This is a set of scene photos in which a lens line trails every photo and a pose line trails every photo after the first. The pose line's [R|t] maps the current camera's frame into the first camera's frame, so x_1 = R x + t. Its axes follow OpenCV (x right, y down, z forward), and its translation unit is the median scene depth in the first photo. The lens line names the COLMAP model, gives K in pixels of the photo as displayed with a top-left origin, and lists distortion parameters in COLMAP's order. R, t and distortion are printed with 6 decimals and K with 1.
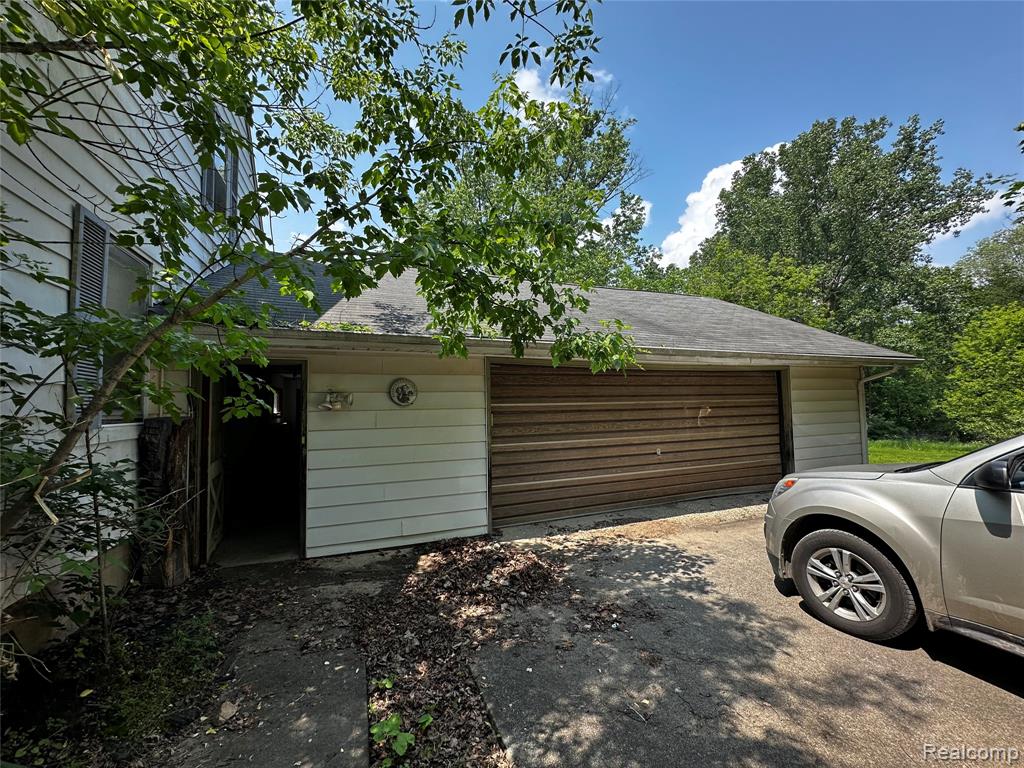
lens RADIAL K [[418.4, 0, 515.6], [0, 418.4, 384.7], [0, 0, 1]] dist [-0.001480, -0.000092]
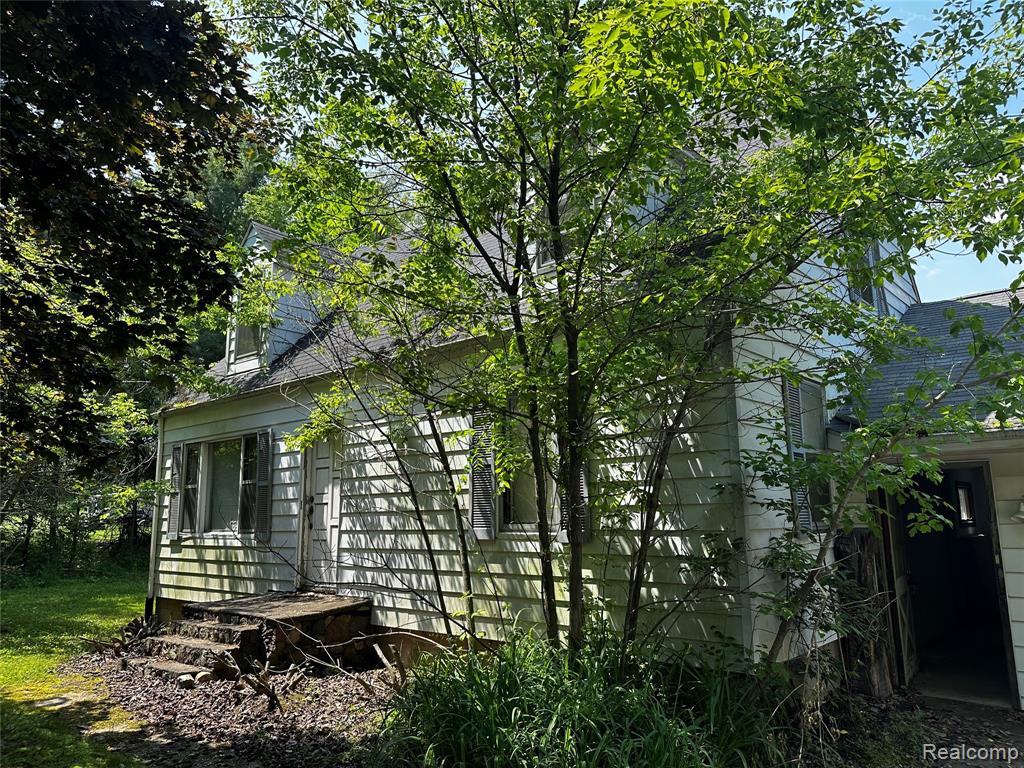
lens RADIAL K [[728.1, 0, 513.4], [0, 728.1, 384.8], [0, 0, 1]] dist [-0.002005, -0.001282]
pose [[0.476999, -0.146421, -0.866621, 0.401271], [0.052041, 0.989001, -0.138454, -0.071755], [0.877362, 0.020943, 0.479373, -0.647289]]
